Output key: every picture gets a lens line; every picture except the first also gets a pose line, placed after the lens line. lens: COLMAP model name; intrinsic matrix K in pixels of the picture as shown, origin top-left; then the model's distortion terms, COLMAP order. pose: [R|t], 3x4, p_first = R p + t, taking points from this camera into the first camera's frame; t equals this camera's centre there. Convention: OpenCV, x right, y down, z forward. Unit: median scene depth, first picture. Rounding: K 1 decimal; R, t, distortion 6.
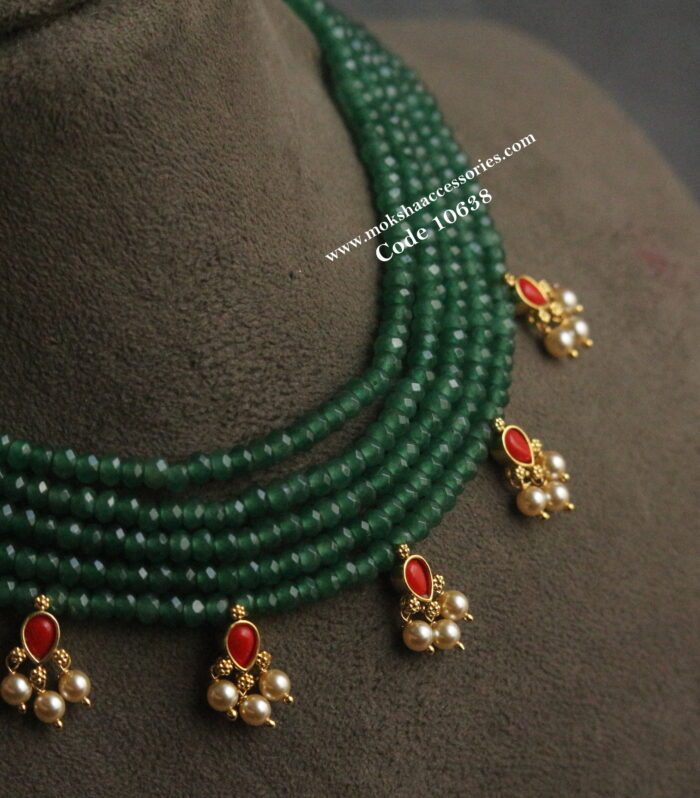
lens RADIAL K [[3189.7, 0, 346.0], [0, 3189.7, 398.1], [0, 0, 1]] dist [0.042484, 0.000000]
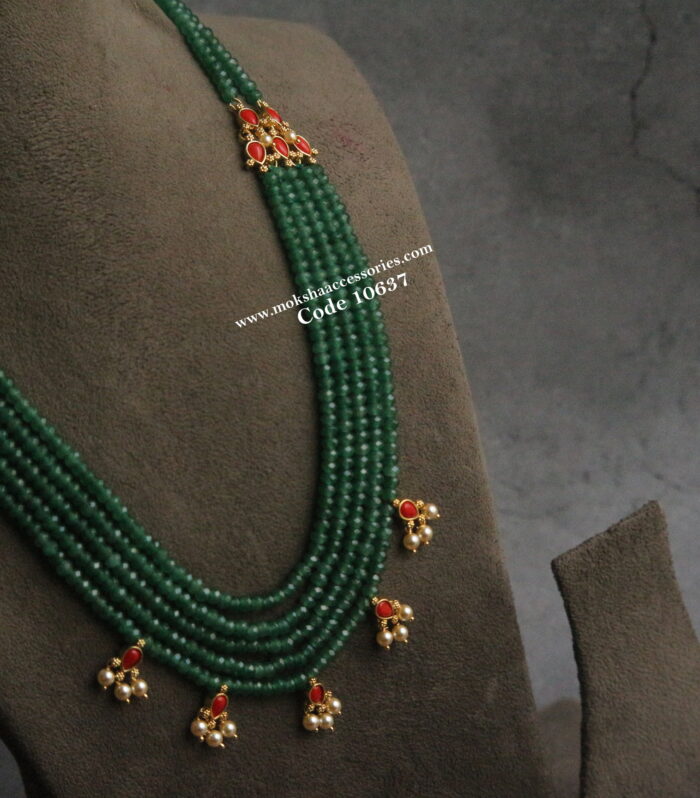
lens RADIAL K [[3189.7, 0, 378.5], [0, 3189.7, 402.4], [0, 0, 1]] dist [0.042484, 0.000000]
pose [[0.987303, 0.043563, -0.152759, 0.430519], [-0.060338, 0.992431, -0.106956, 0.312823], [0.146943, 0.114815, 0.982459, -0.734355]]
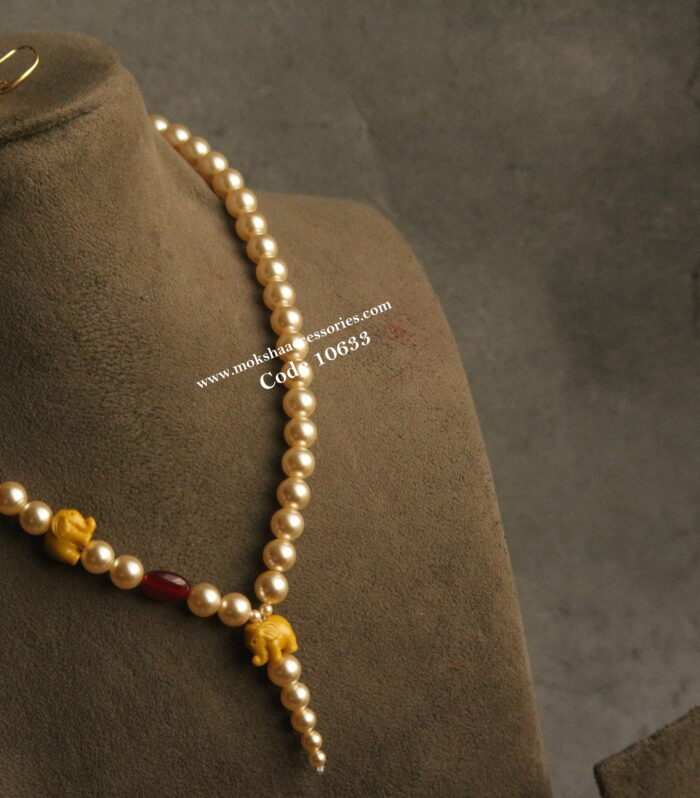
lens RADIAL K [[3189.7, 0, 335.0], [0, 3189.7, 388.8], [0, 0, 1]] dist [0.042484, 0.000000]
pose [[0.978973, 0.074721, -0.189813, 0.436663], [-0.098401, 0.988060, -0.118556, 0.215123], [0.178688, 0.134741, 0.974636, -0.723503]]
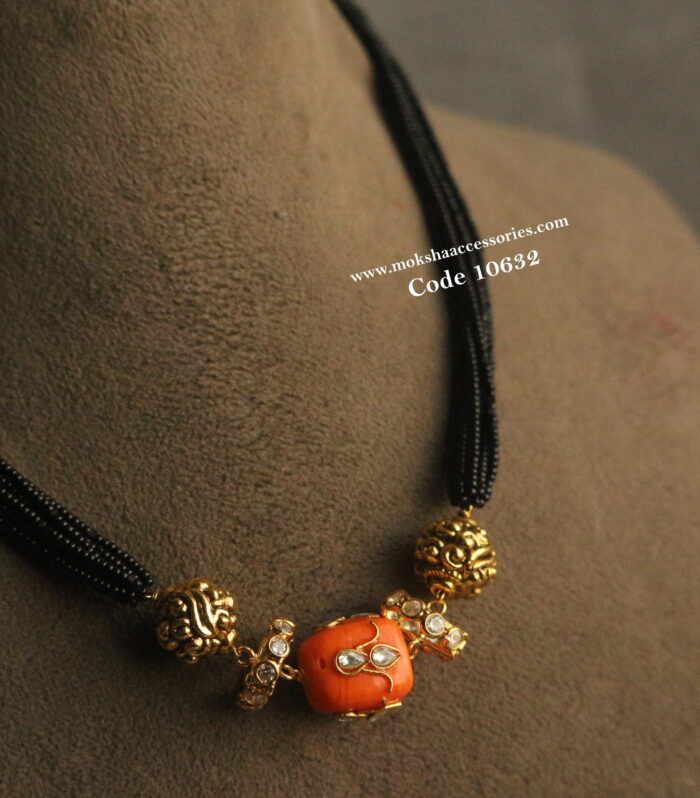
lens RADIAL K [[3189.7, 0, 343.6], [0, 3189.7, 396.4], [0, 0, 1]] dist [0.042484, 0.000000]
pose [[0.974252, 0.139854, -0.176847, 0.205823], [-0.174013, 0.965169, -0.195367, 0.228737], [0.143364, 0.221110, 0.964654, -0.019130]]
